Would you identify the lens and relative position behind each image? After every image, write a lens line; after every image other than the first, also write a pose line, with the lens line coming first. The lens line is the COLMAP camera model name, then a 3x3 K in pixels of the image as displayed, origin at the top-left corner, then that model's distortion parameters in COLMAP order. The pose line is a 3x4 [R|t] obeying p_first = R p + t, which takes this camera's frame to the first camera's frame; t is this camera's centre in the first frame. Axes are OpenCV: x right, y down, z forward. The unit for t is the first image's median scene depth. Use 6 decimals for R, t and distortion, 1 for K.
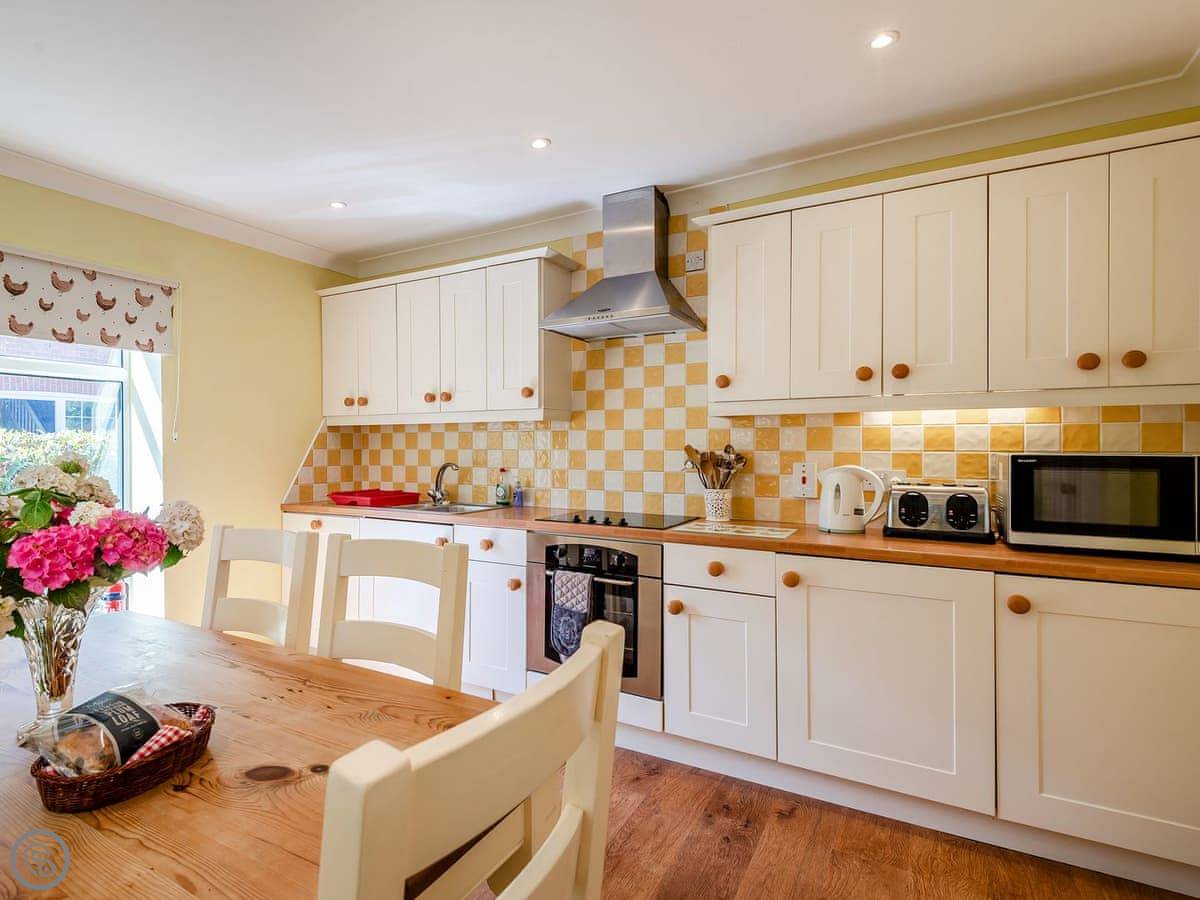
lens RADIAL K [[591.4, 0, 600.0], [0, 591.4, 450.0], [0, 0, 1]] dist [0.012204, 0.000171]
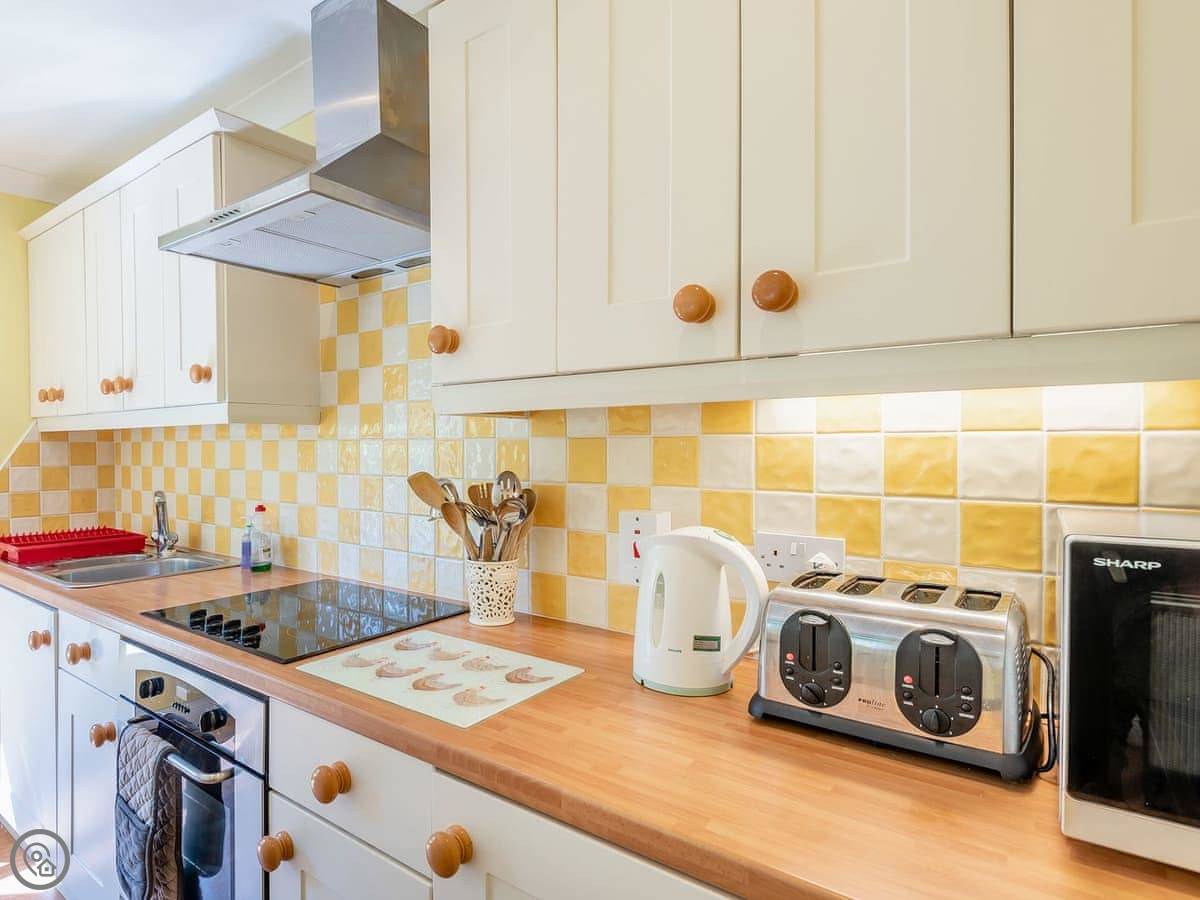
lens RADIAL K [[632.5, 0, 607.5], [0, 632.5, 458.5], [0, 0, 1]] dist [0.033560, -0.022704]
pose [[0.993609, 0.001749, -0.112865, 0.400666], [-0.000357, 0.999924, 0.012353, -0.029508], [0.112878, -0.012234, 0.993533, 0.530448]]
